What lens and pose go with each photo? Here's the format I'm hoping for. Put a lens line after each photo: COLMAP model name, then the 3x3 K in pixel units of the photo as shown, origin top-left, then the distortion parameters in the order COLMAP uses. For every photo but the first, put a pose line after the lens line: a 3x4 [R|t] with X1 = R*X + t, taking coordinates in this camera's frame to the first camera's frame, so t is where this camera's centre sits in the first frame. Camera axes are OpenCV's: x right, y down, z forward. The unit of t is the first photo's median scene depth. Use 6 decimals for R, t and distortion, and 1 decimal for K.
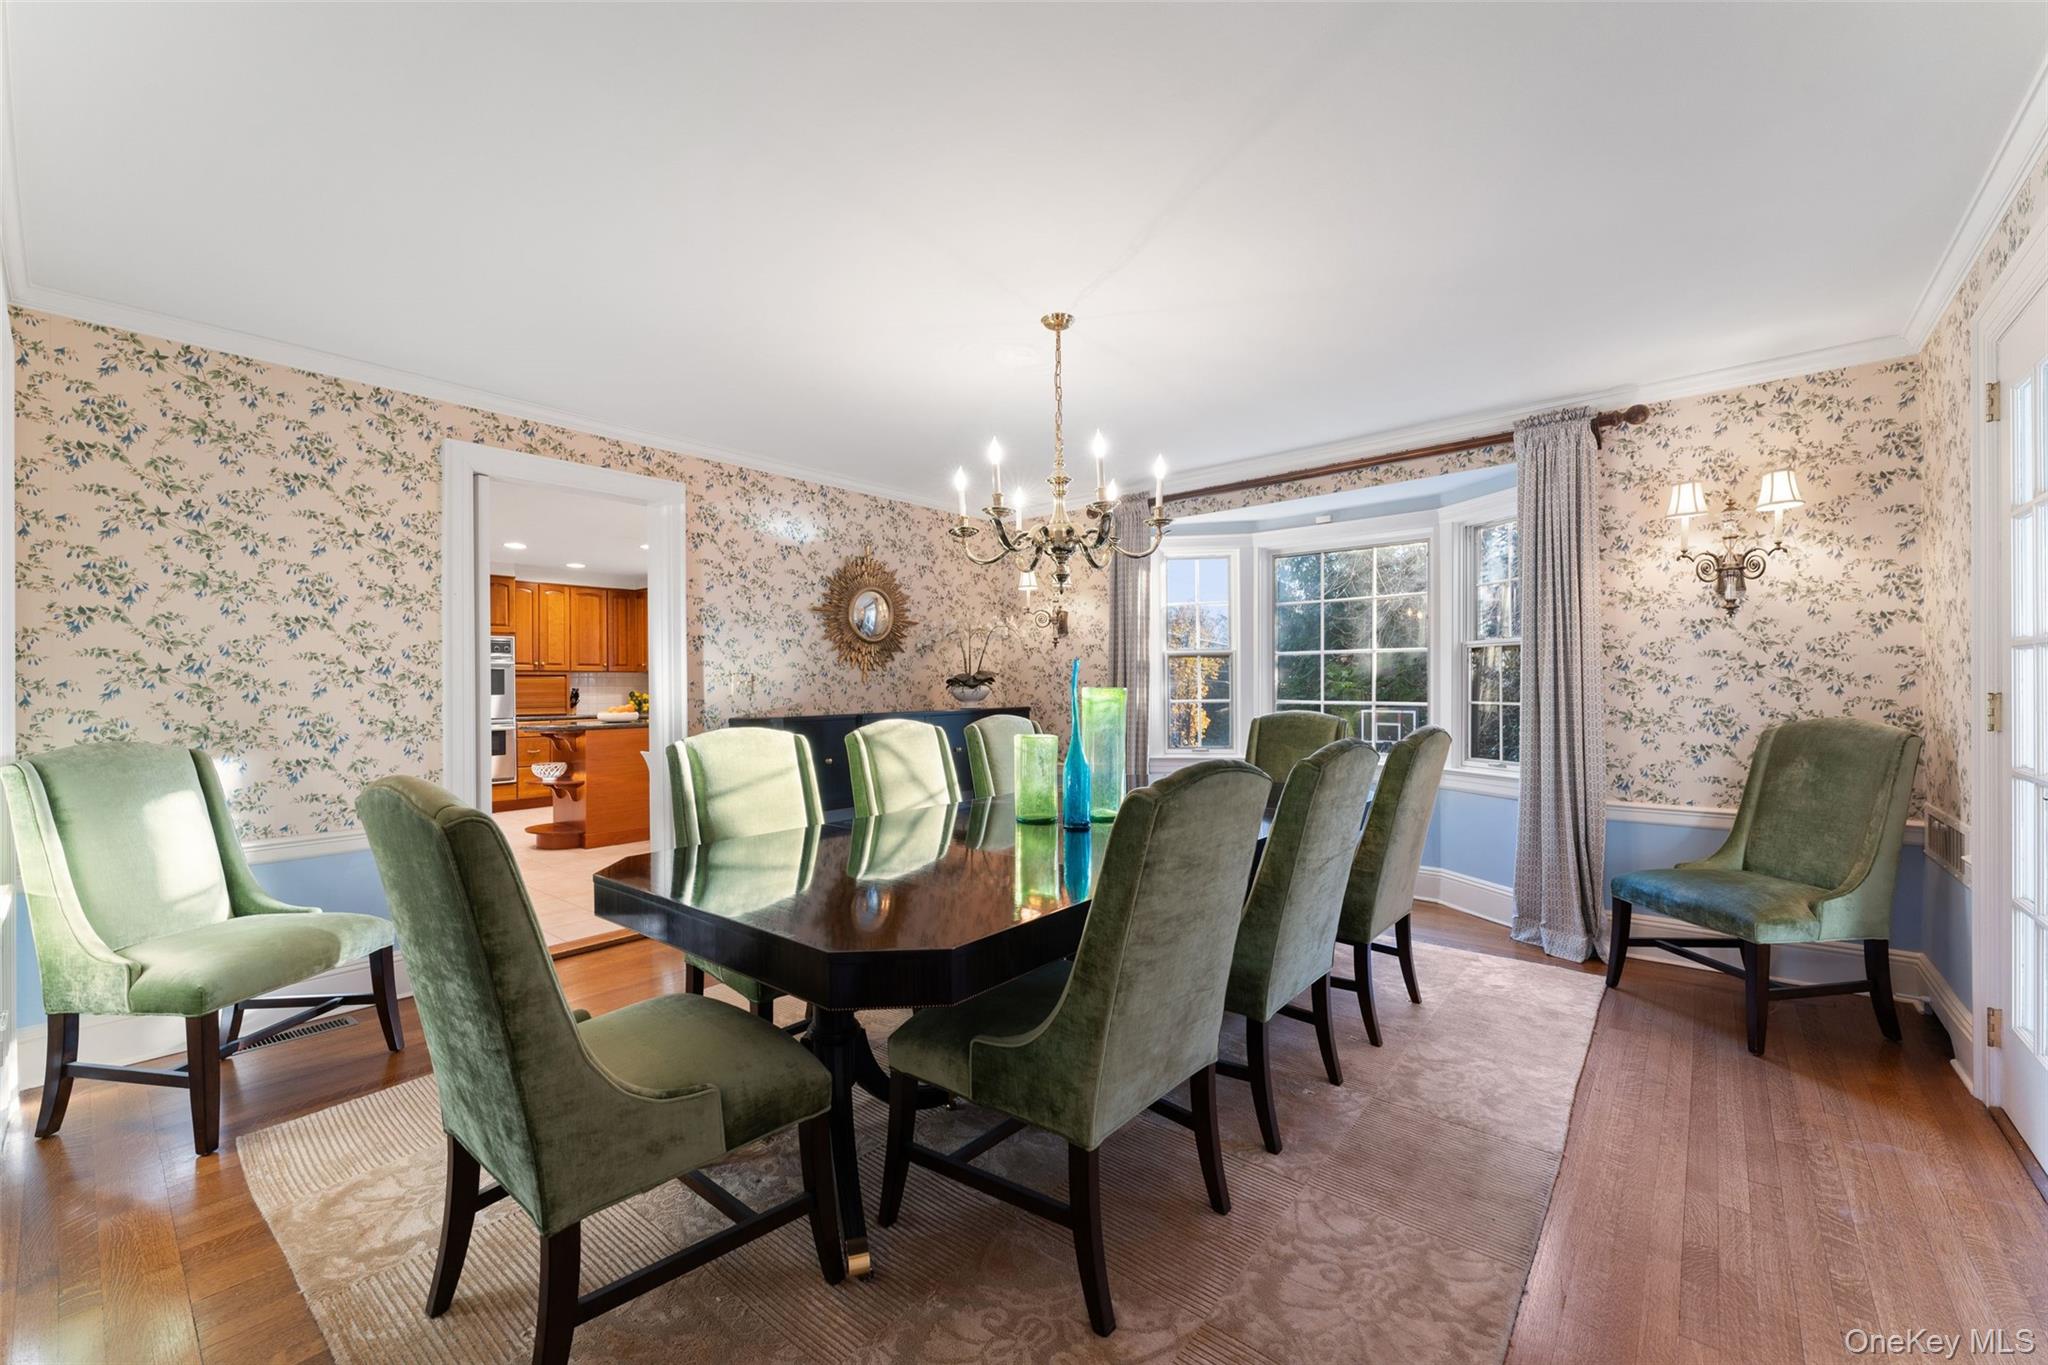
lens RADIAL K [[817.8, 0, 1006.5], [0, 817.8, 686.2], [0, 0, 1]] dist [-0.002971, -0.000189]
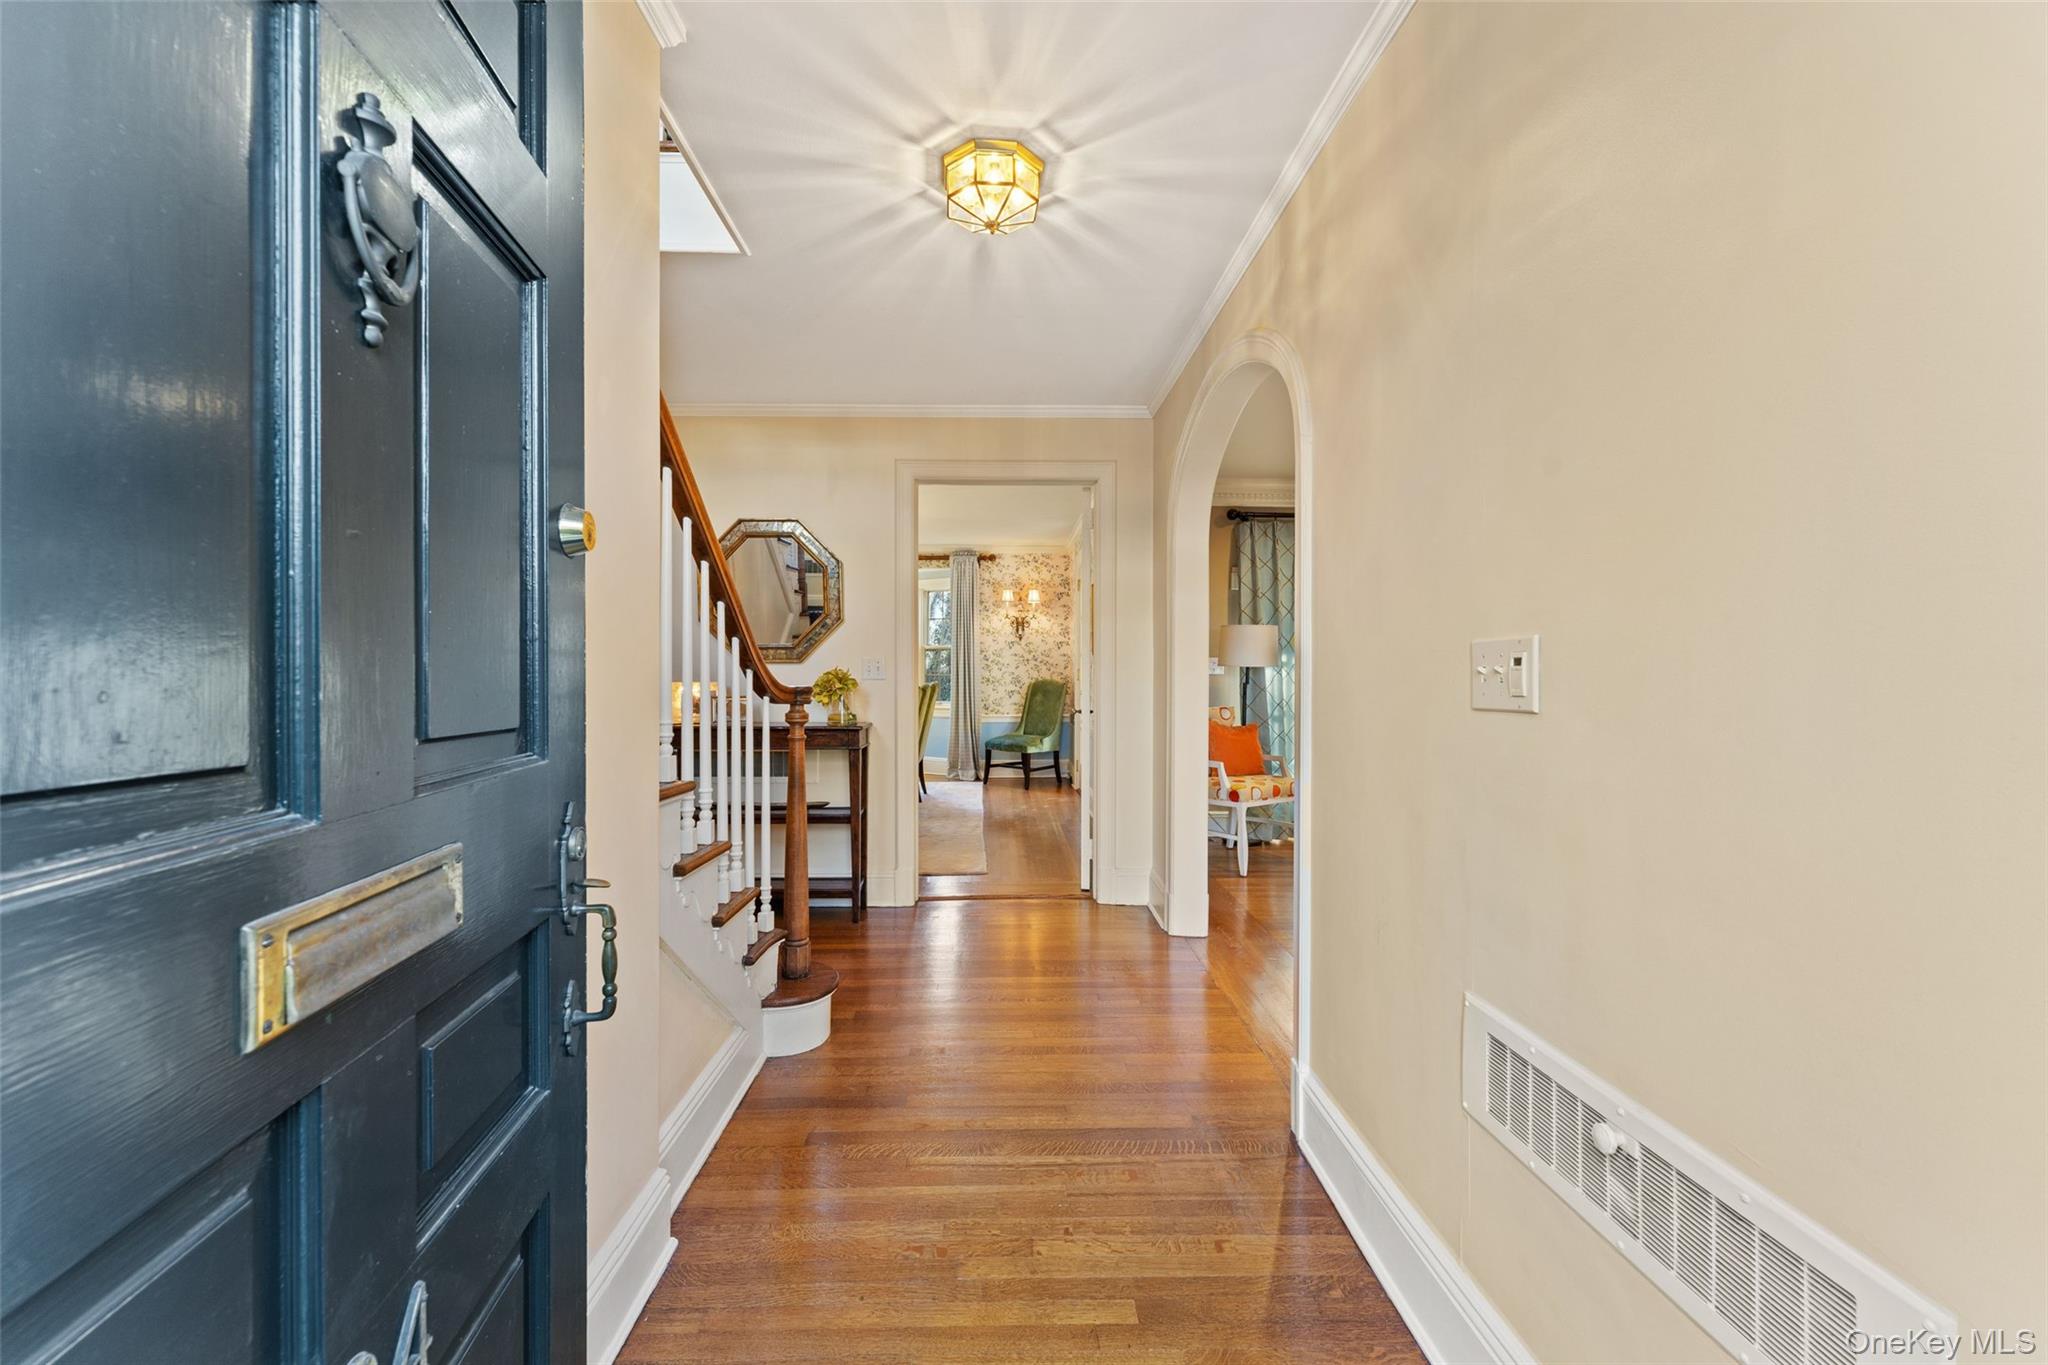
lens RADIAL K [[817.8, 0, 1022.9], [0, 817.8, 674.1], [0, 0, 1]] dist [-0.002971, -0.000189]
pose [[0.737296, 0.002269, 0.675566, -0.889321], [-0.005255, 0.999983, 0.002376, 0.014668], [-0.675550, -0.005302, 0.737295, -0.953417]]
